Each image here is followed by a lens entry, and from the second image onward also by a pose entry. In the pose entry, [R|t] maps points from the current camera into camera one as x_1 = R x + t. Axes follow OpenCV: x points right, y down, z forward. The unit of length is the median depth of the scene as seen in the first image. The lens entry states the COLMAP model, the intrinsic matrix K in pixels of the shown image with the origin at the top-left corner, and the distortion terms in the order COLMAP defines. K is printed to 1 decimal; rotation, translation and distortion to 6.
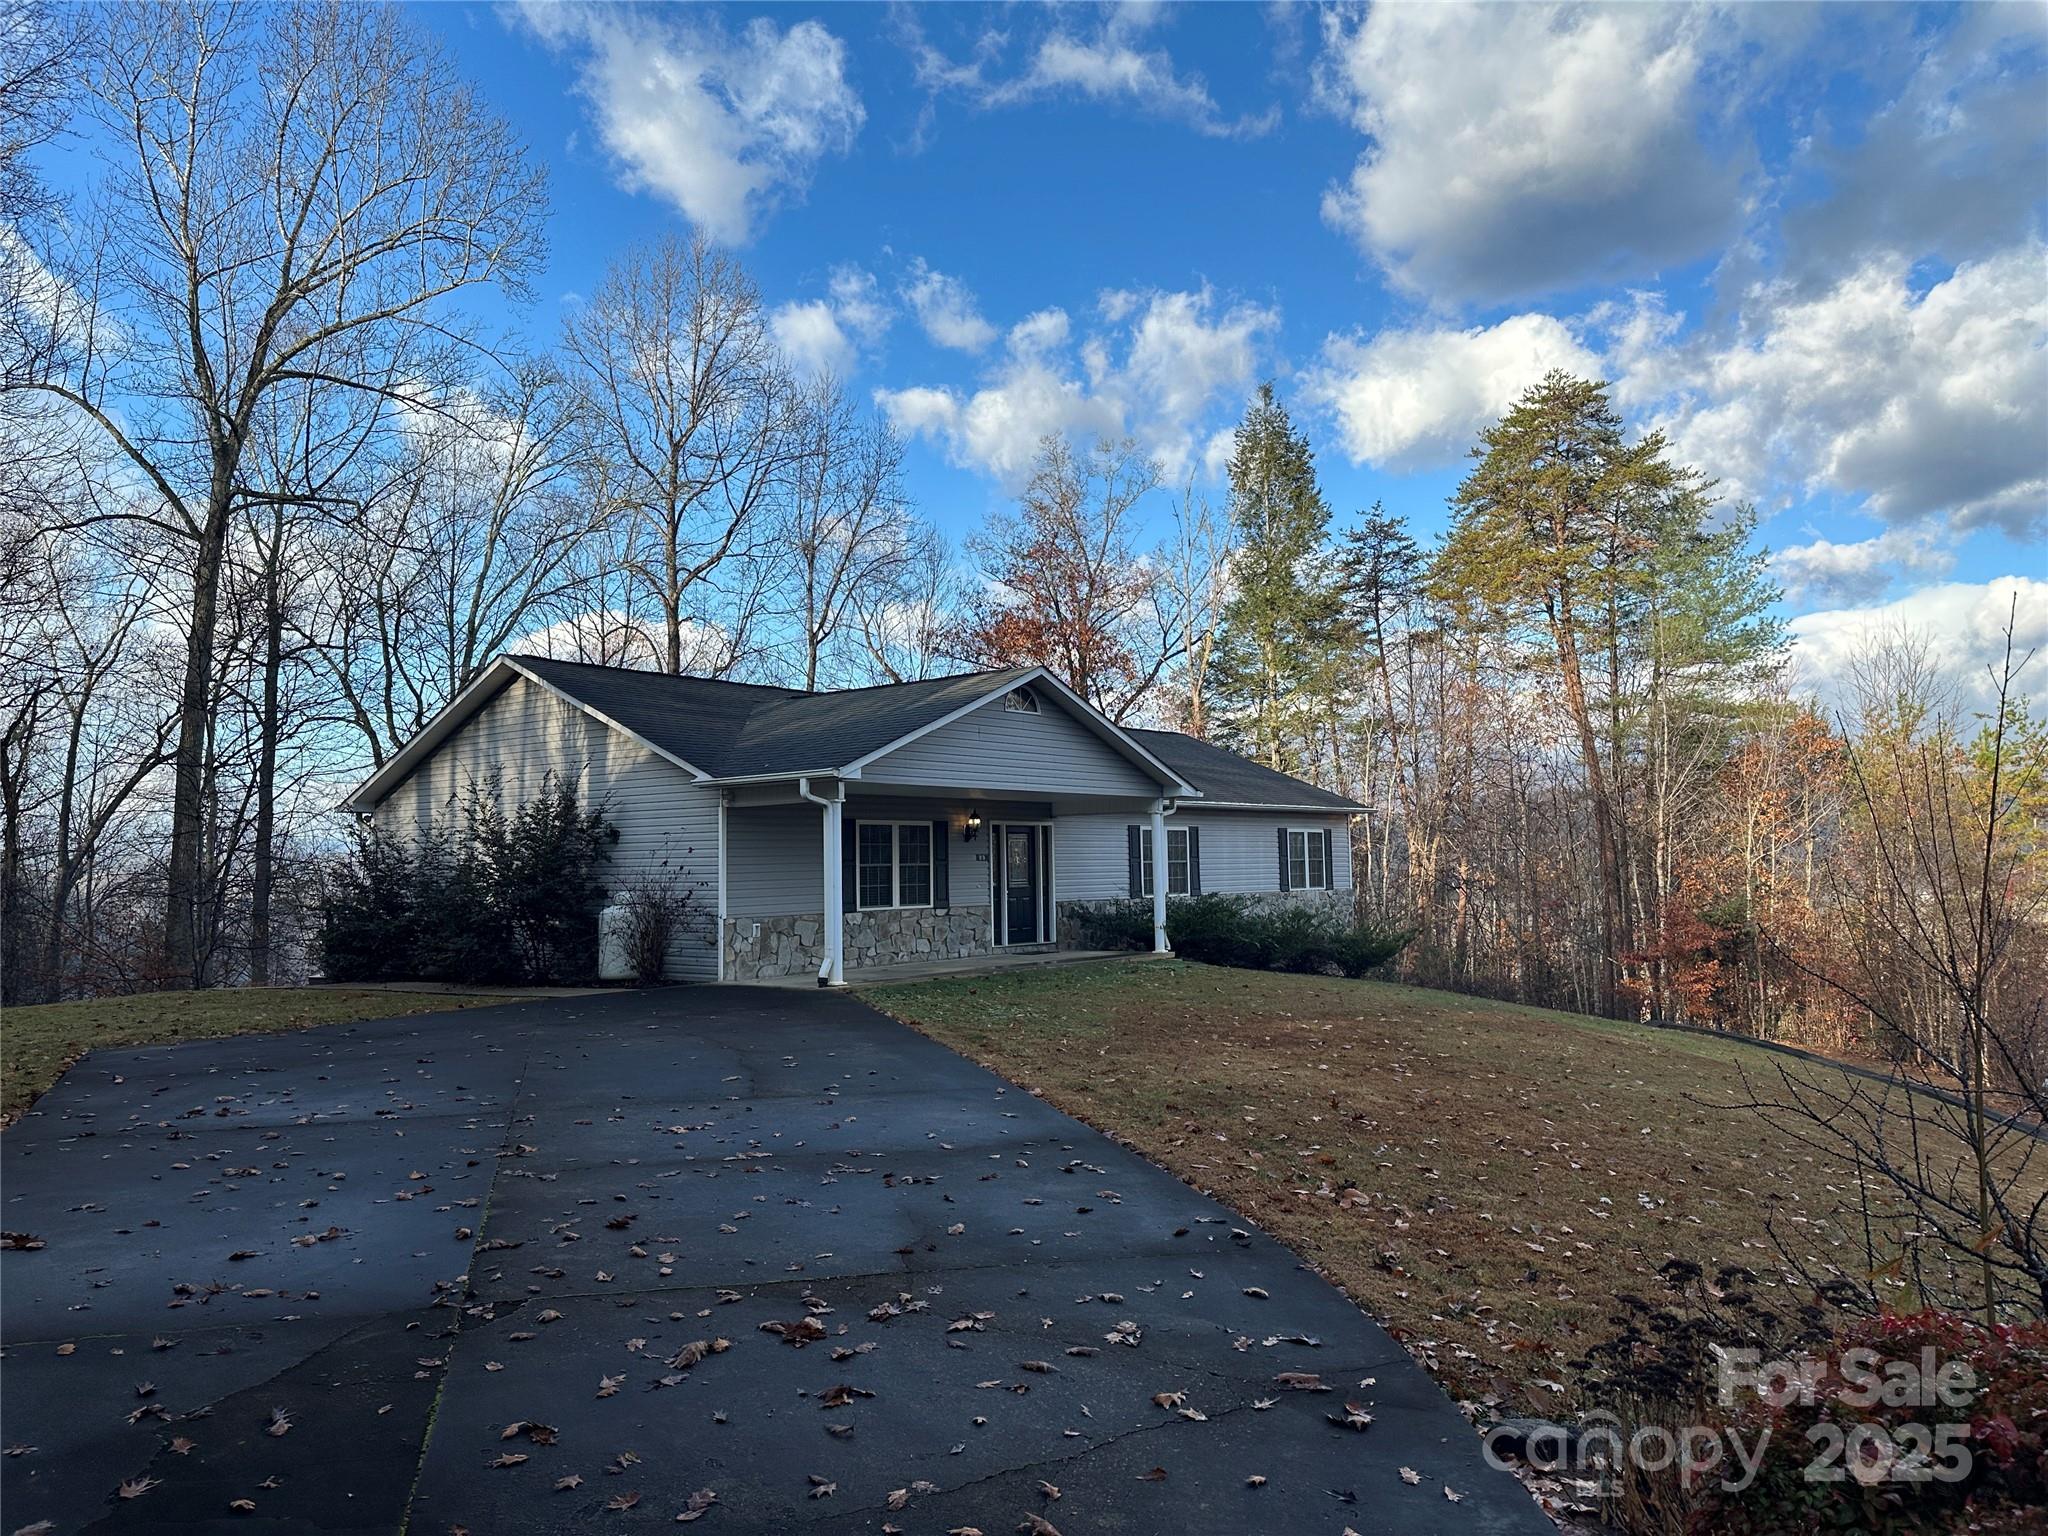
lens RADIAL K [[1443.3, 0, 1024.0], [0, 1443.3, 768.0], [0, 0, 1]] dist [0.106778, -0.200335]
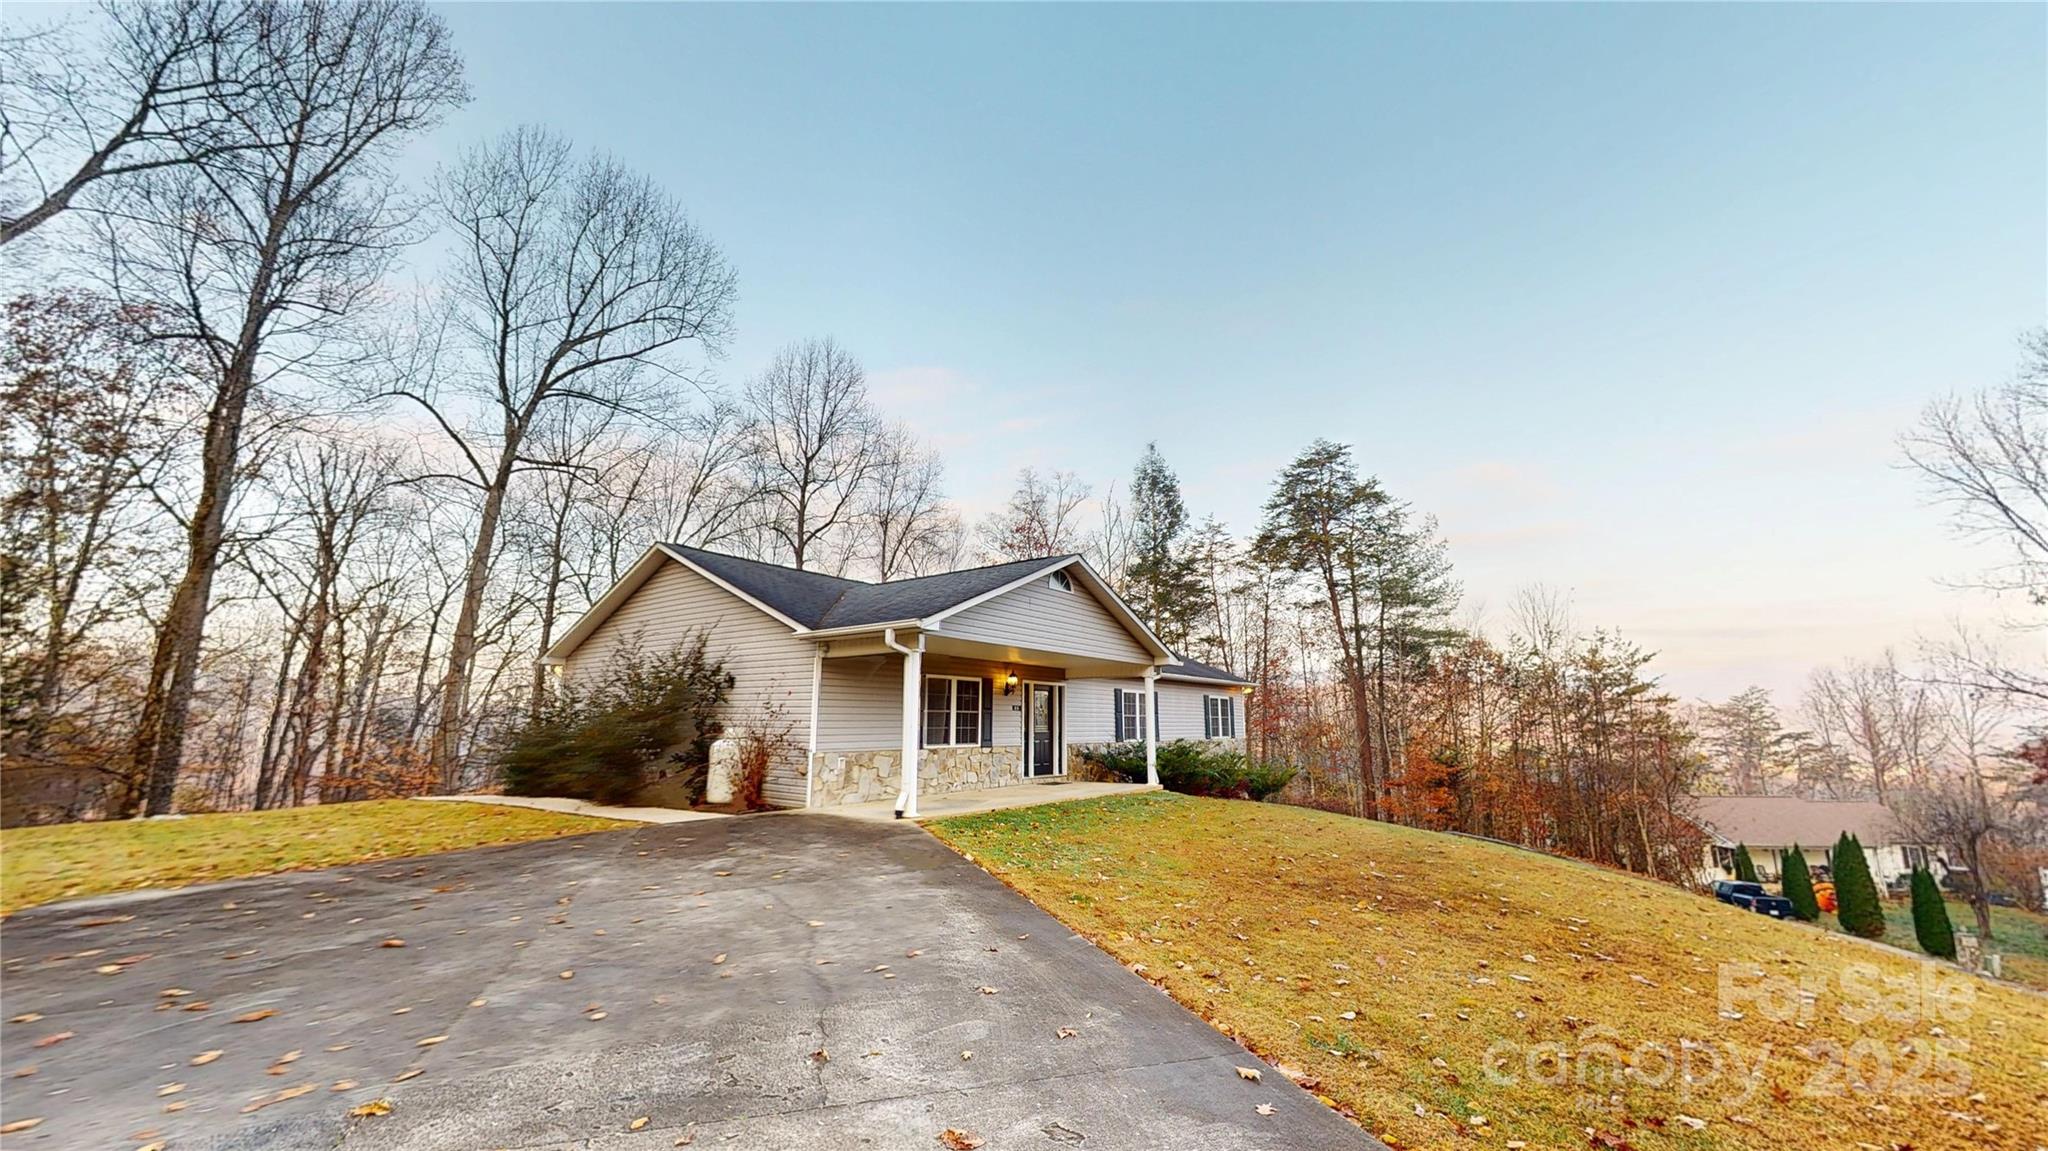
lens RADIAL K [[763.5, 0, 1009.8], [0, 763.5, 568.4], [0, 0, 1]] dist [-0.001903, -0.000325]
pose [[0.999326, 0.026404, 0.025498, -0.043453], [-0.022816, 0.990988, -0.131993, 0.021624], [-0.028753, 0.131322, 0.990923, 0.230824]]
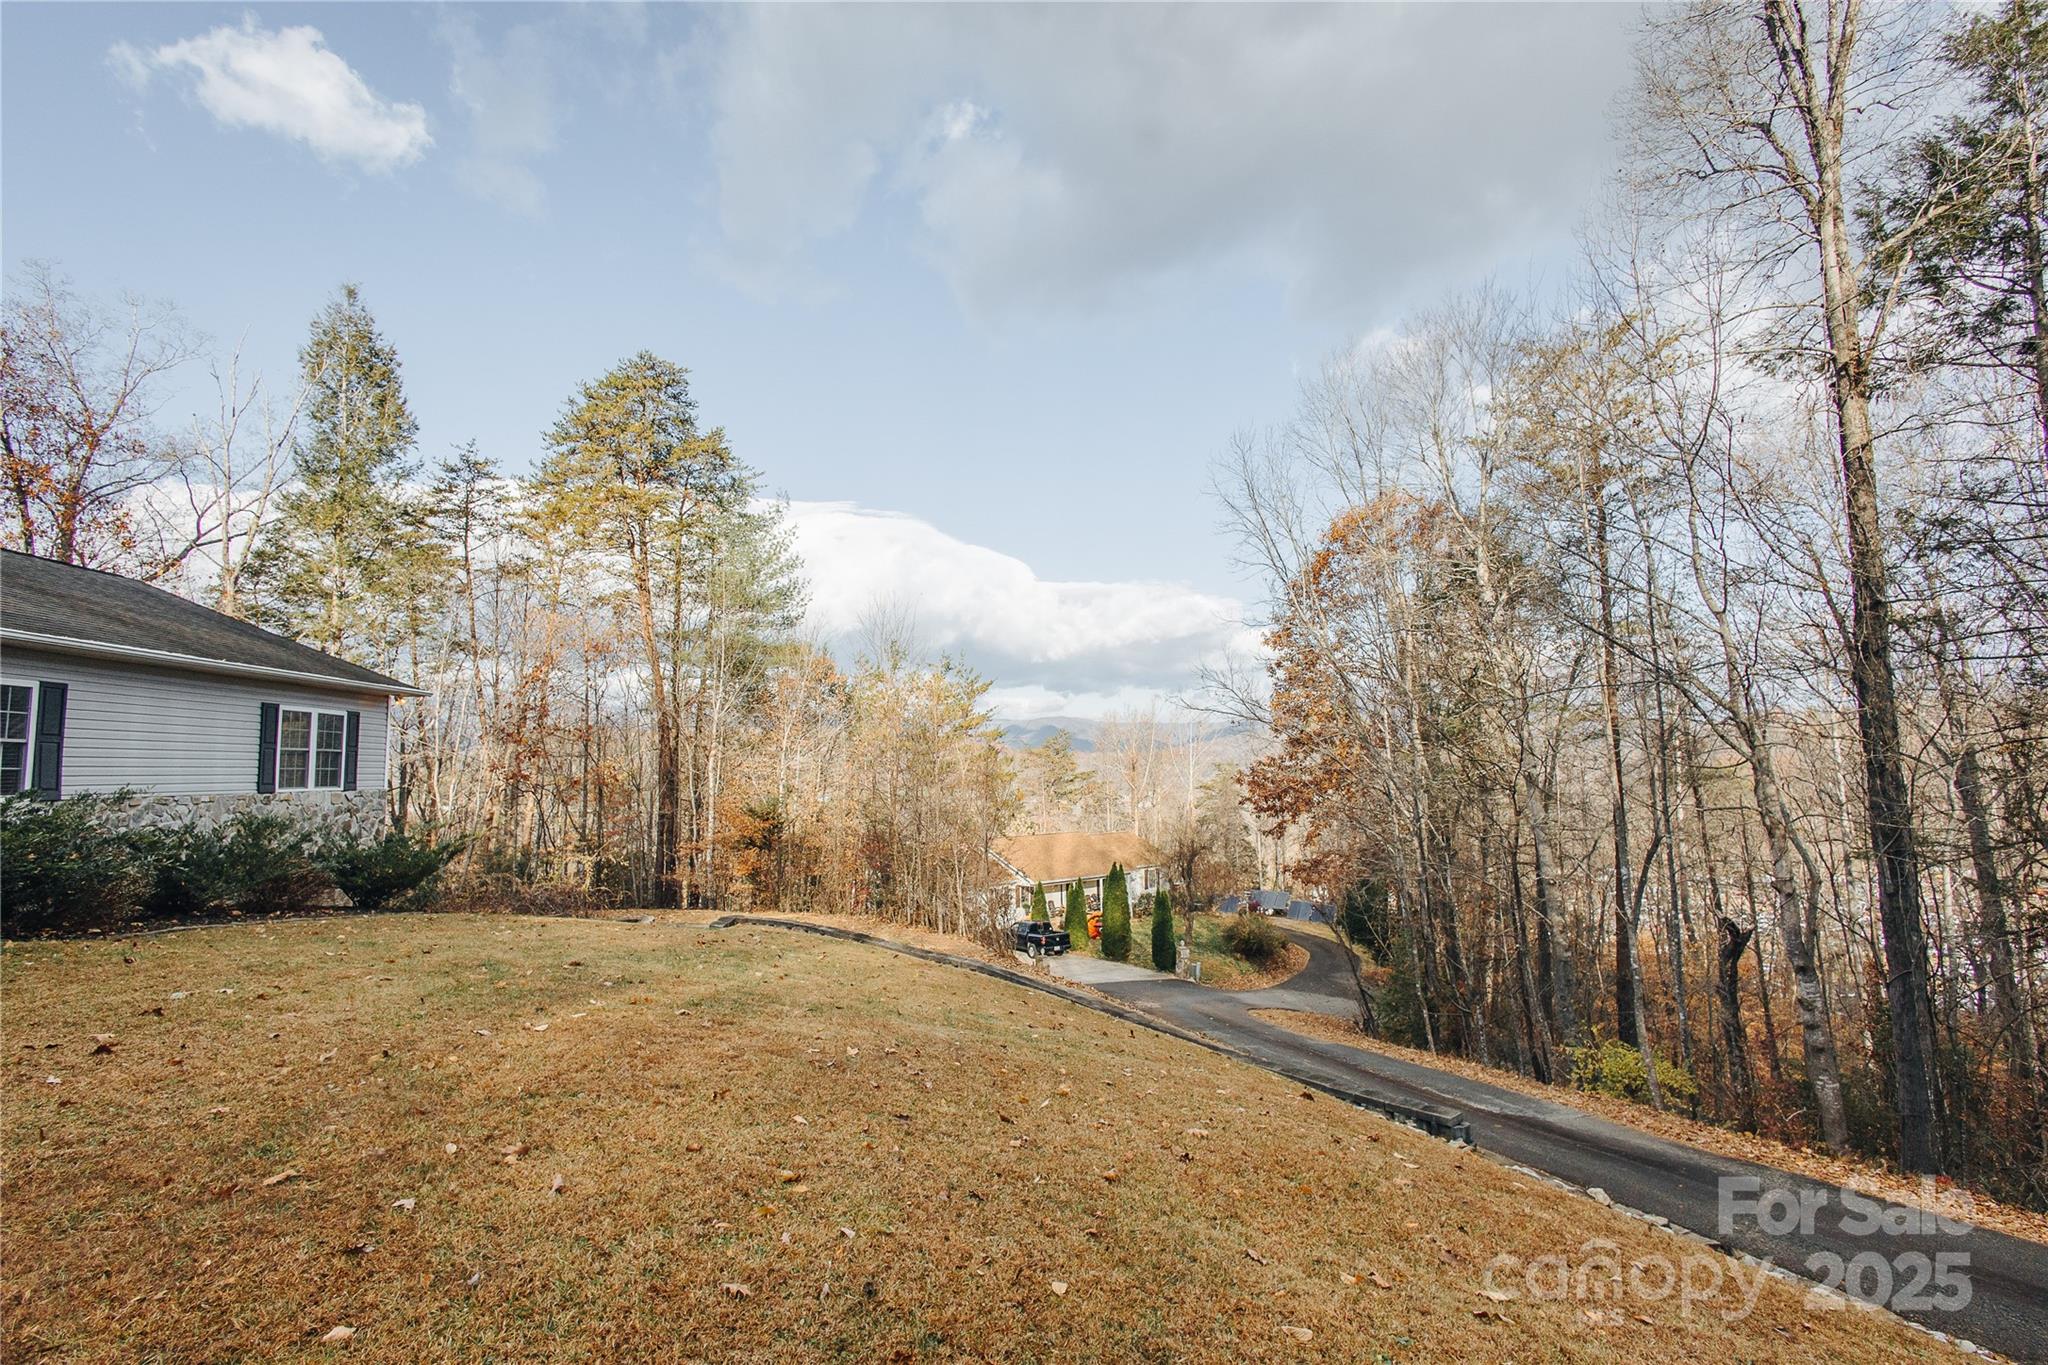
lens RADIAL K [[964.7, 0, 1024.0], [0, 964.7, 682.5], [0, 0, 1]] dist [0.012497, -0.000770]
pose [[0.725505, 0.065258, 0.685116, 0.122197], [-0.041332, 0.997829, -0.051276, 0.041303], [-0.686974, 0.008884, 0.726627, 0.407836]]
